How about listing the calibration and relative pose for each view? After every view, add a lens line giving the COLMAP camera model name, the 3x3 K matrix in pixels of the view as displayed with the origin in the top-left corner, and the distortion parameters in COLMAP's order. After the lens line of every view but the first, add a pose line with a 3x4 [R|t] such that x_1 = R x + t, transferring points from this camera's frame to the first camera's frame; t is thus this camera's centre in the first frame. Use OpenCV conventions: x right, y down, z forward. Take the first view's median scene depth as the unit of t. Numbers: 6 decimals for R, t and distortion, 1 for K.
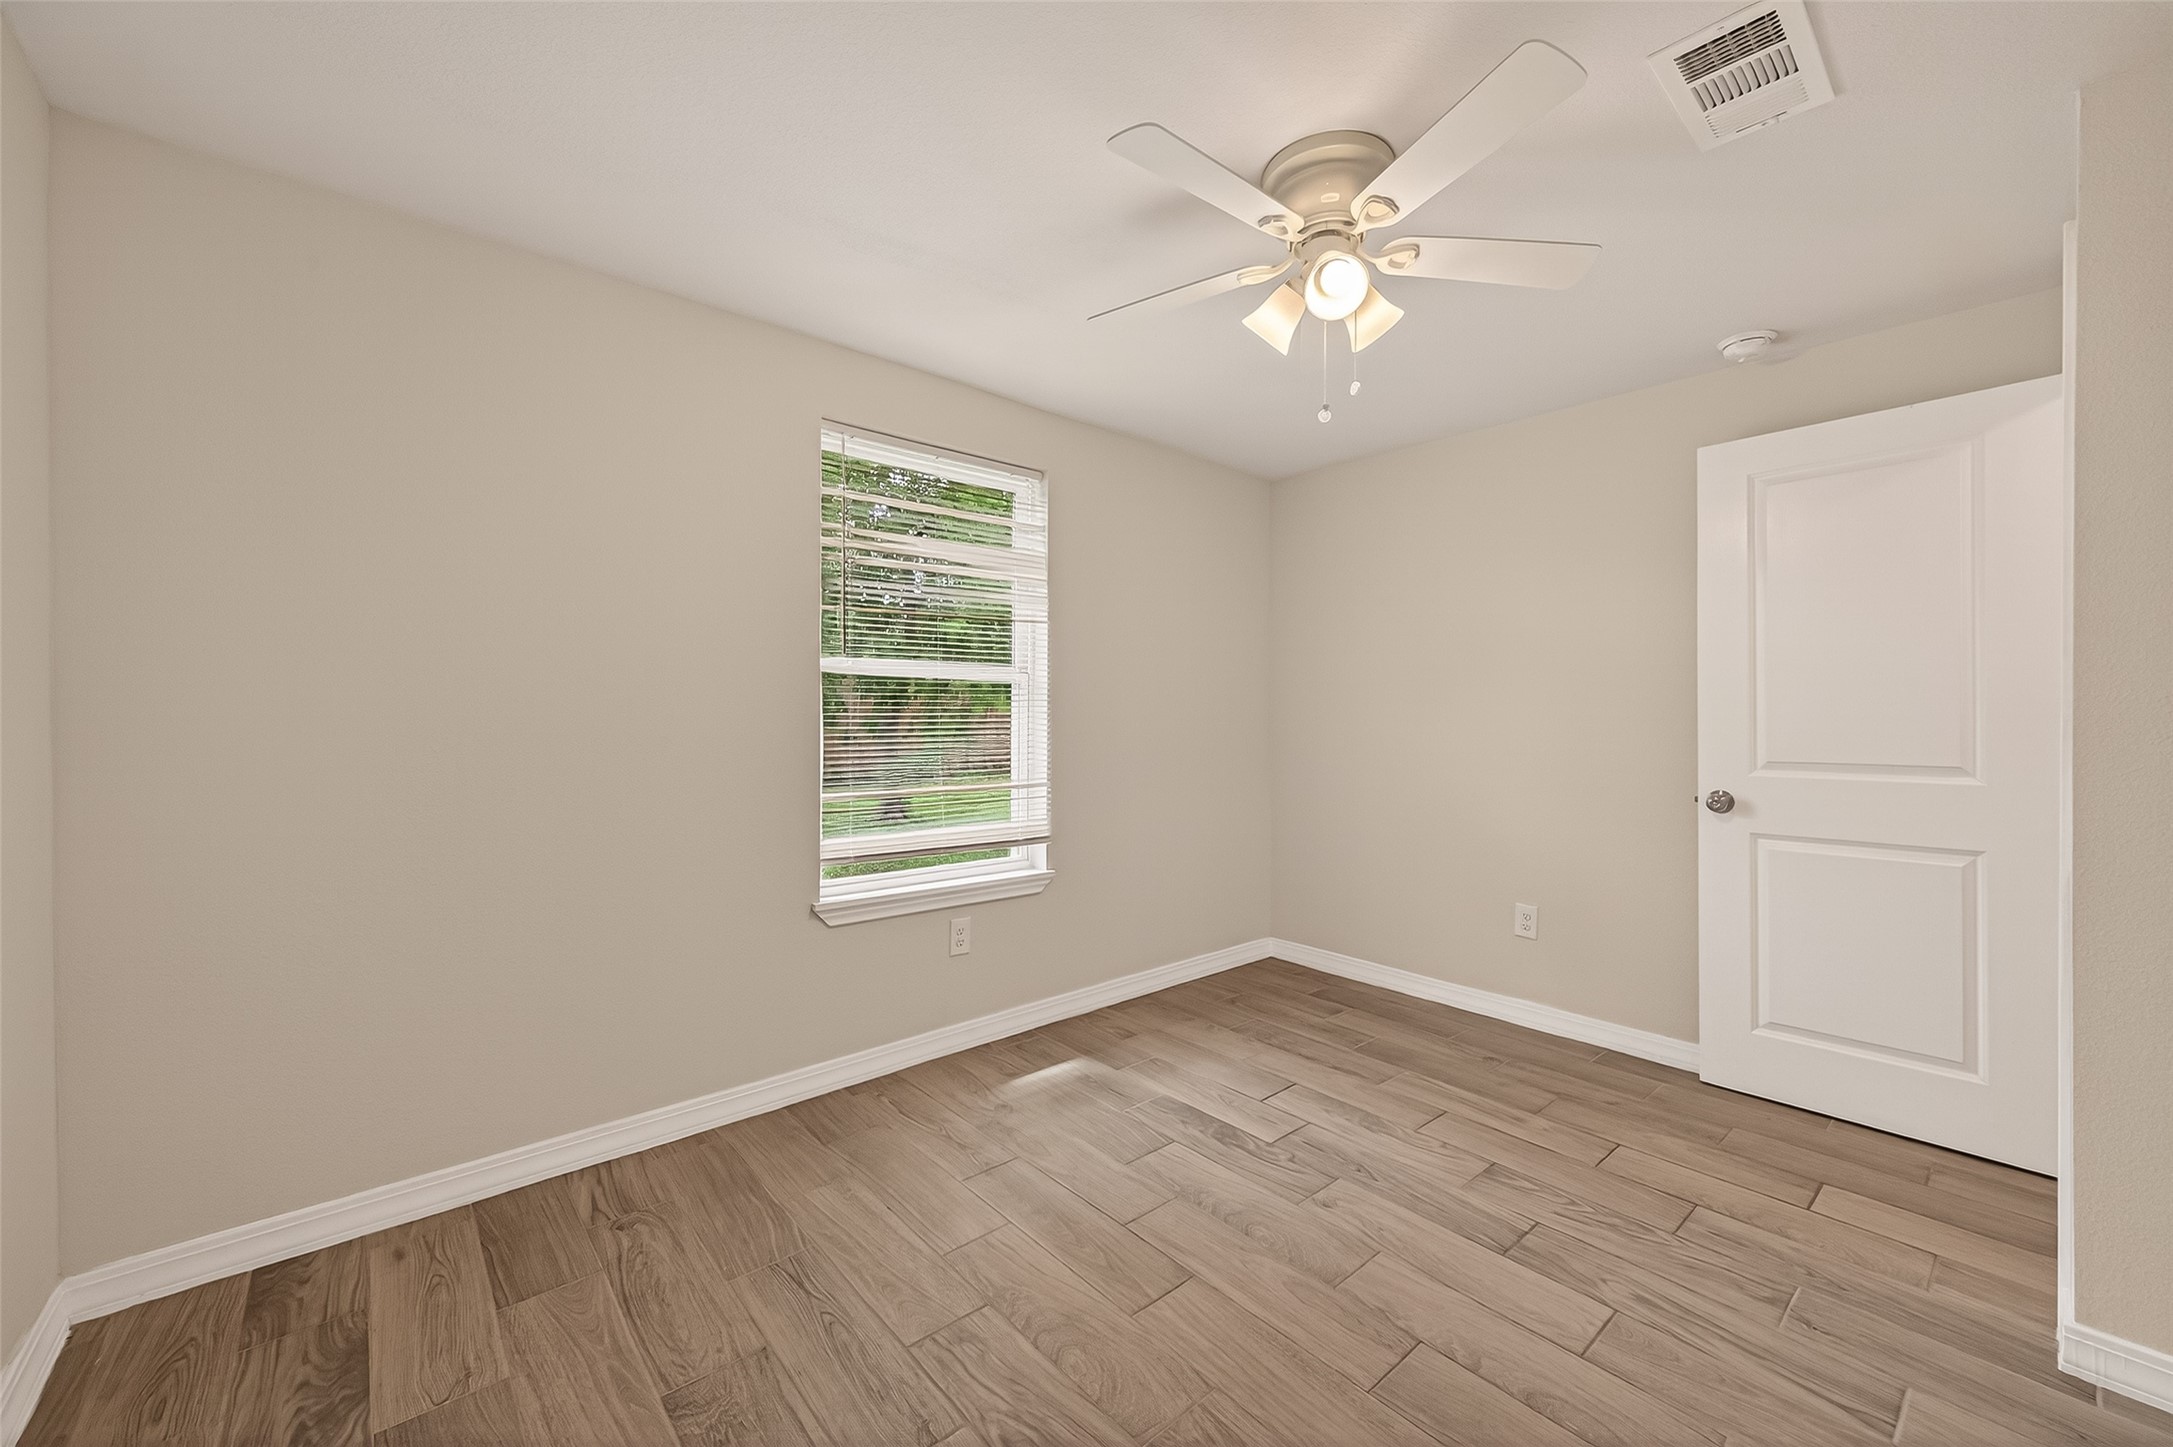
lens RADIAL K [[849.5, 0, 1089.0], [0, 849.5, 720.3], [0, 0, 1]] dist [0.001032, 0.000076]
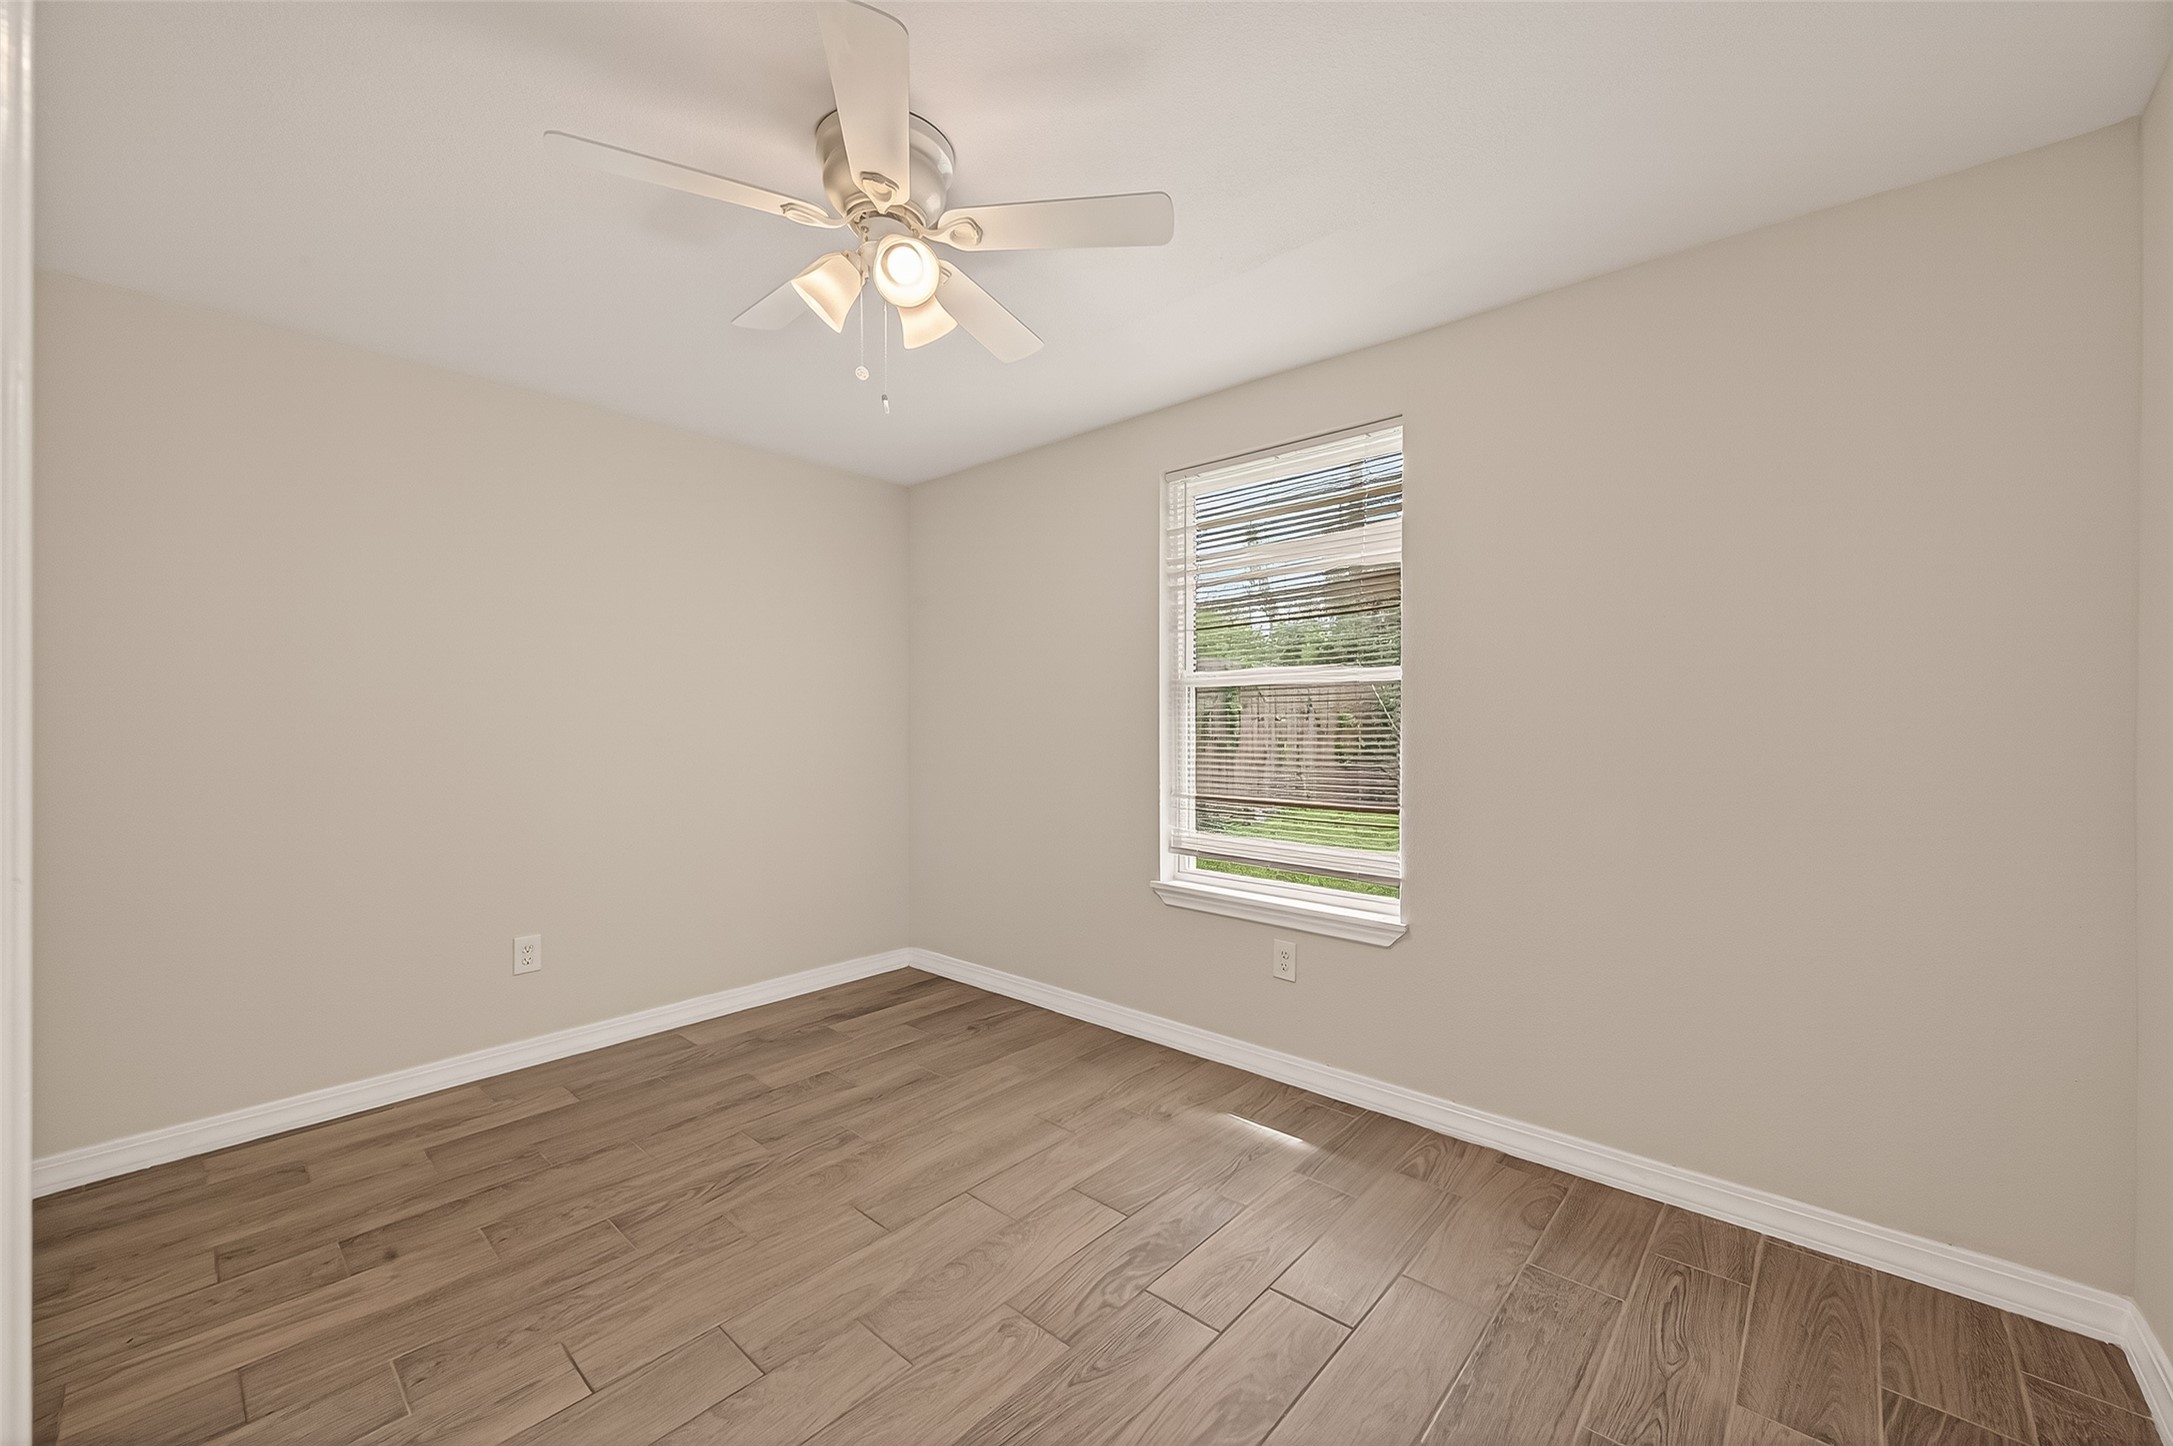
lens RADIAL K [[862.8, 0, 1117.4], [0, 862.8, 722.1], [0, 0, 1]] dist [0.001097, 0.000141]
pose [[0.145514, 0.005297, -0.989342, 0.927539], [-0.016137, 0.999865, 0.002980, -0.011428], [0.989225, 0.015531, 0.145580, 0.815373]]
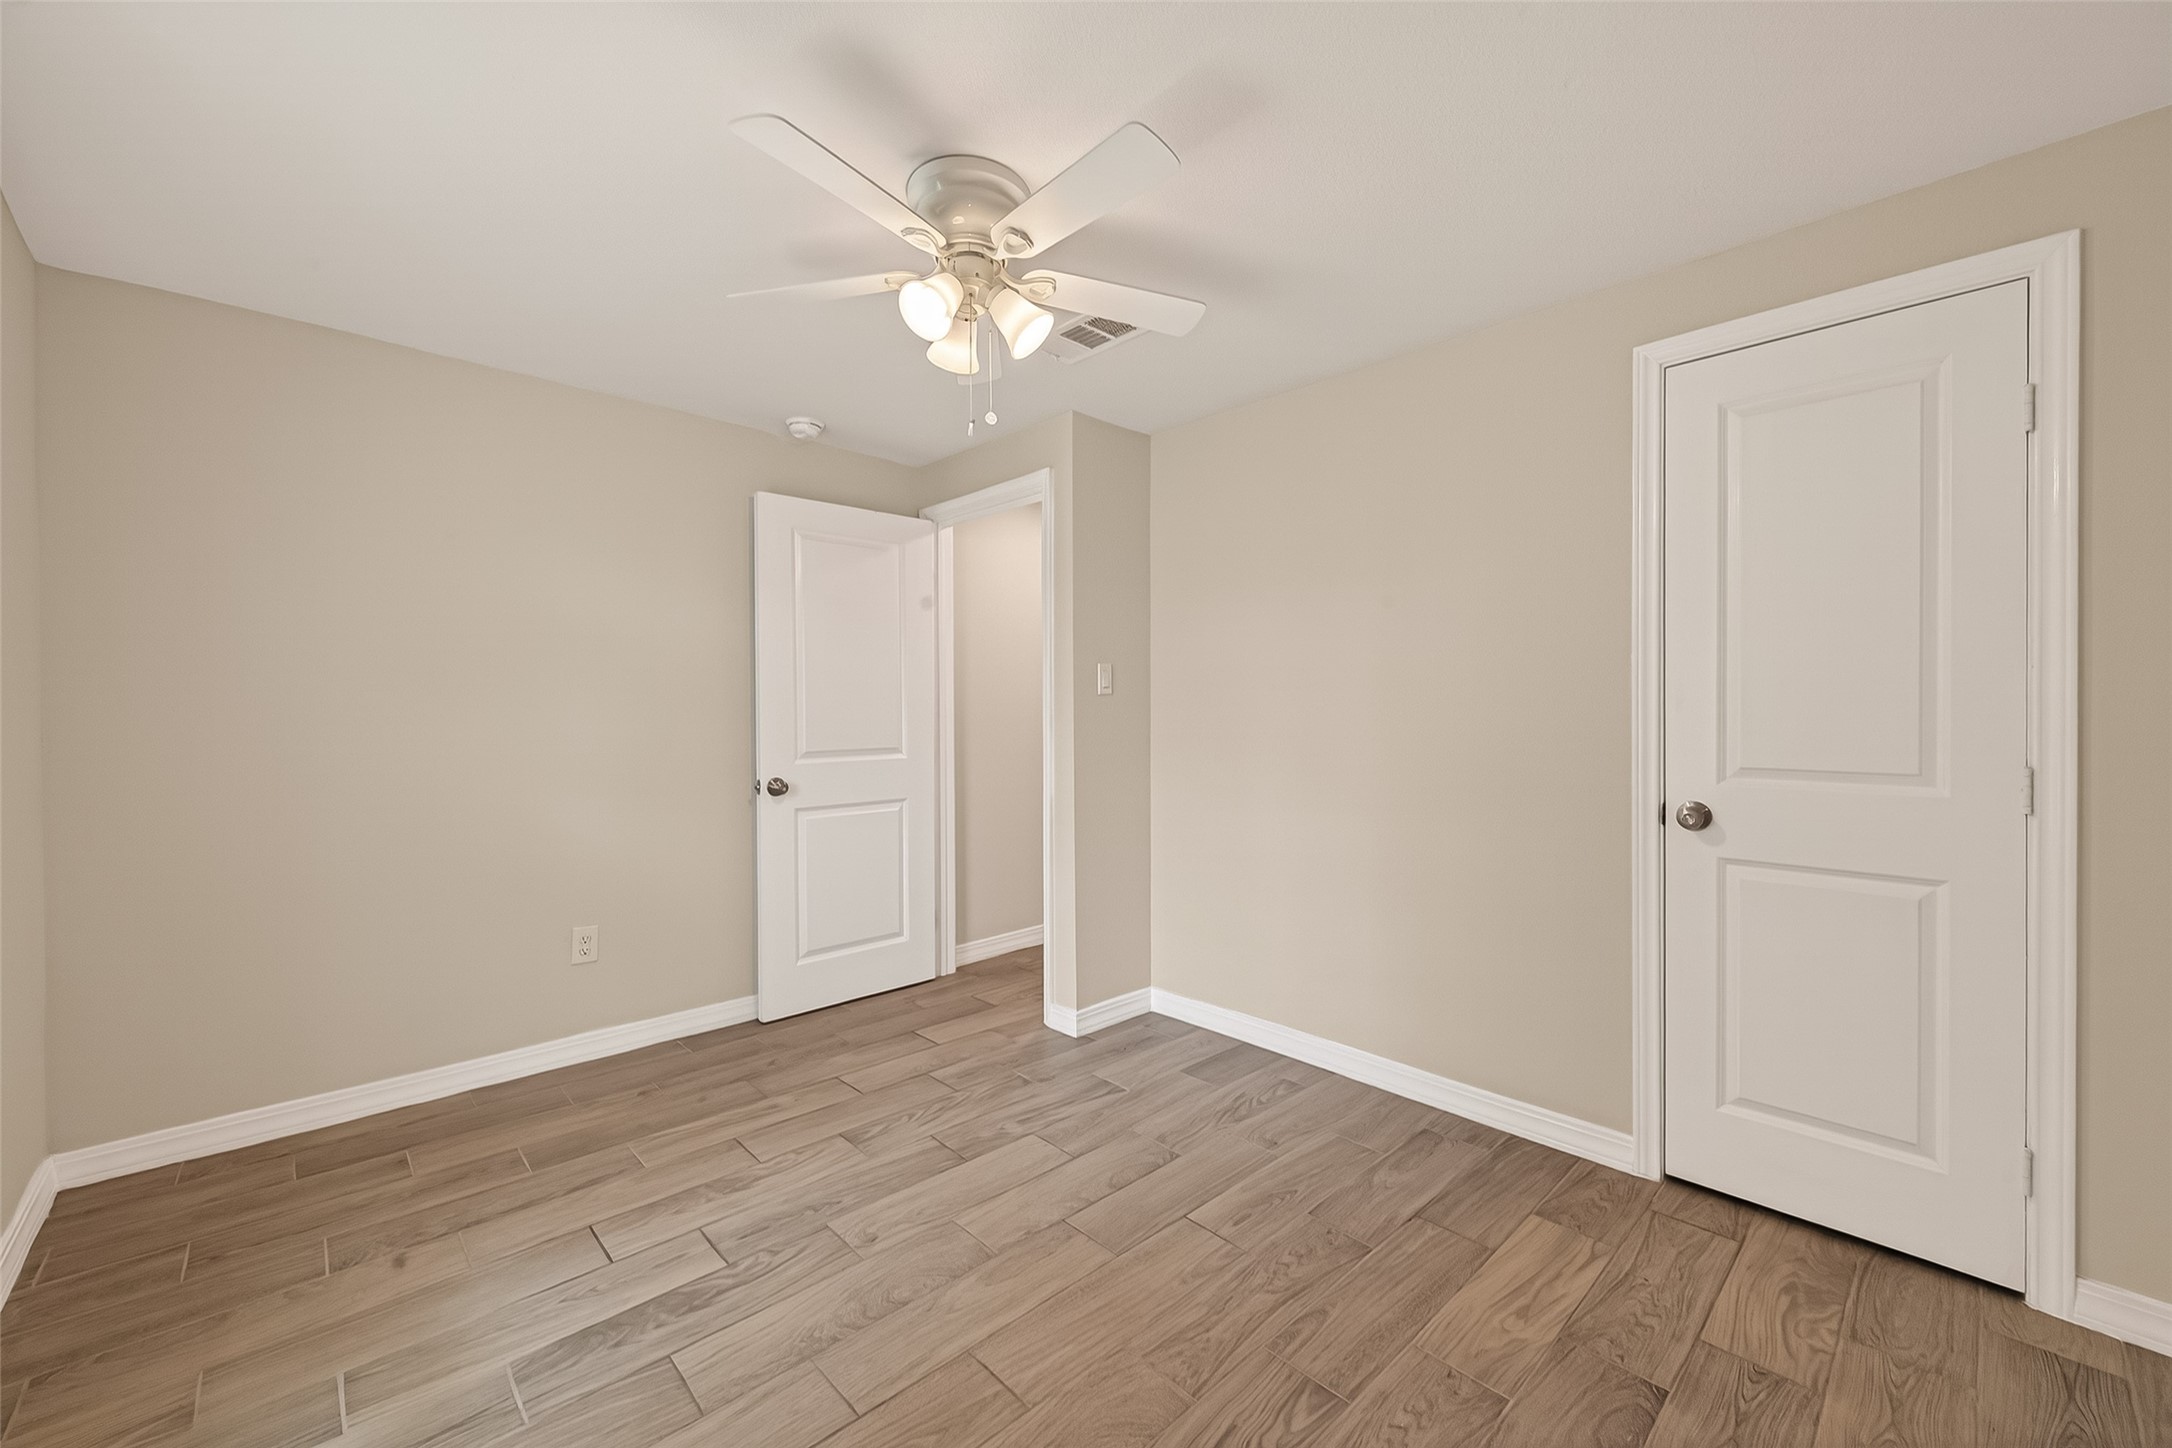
lens RADIAL K [[849.1, 0, 1088.5], [0, 849.1, 720.8], [0, 0, 1]] dist [0.001032, 0.000076]
pose [[-0.027600, -0.015343, 0.999501, -0.550056], [0.020706, 0.999659, 0.015917, -0.012410], [-0.999405, 0.021135, -0.027273, 0.645048]]
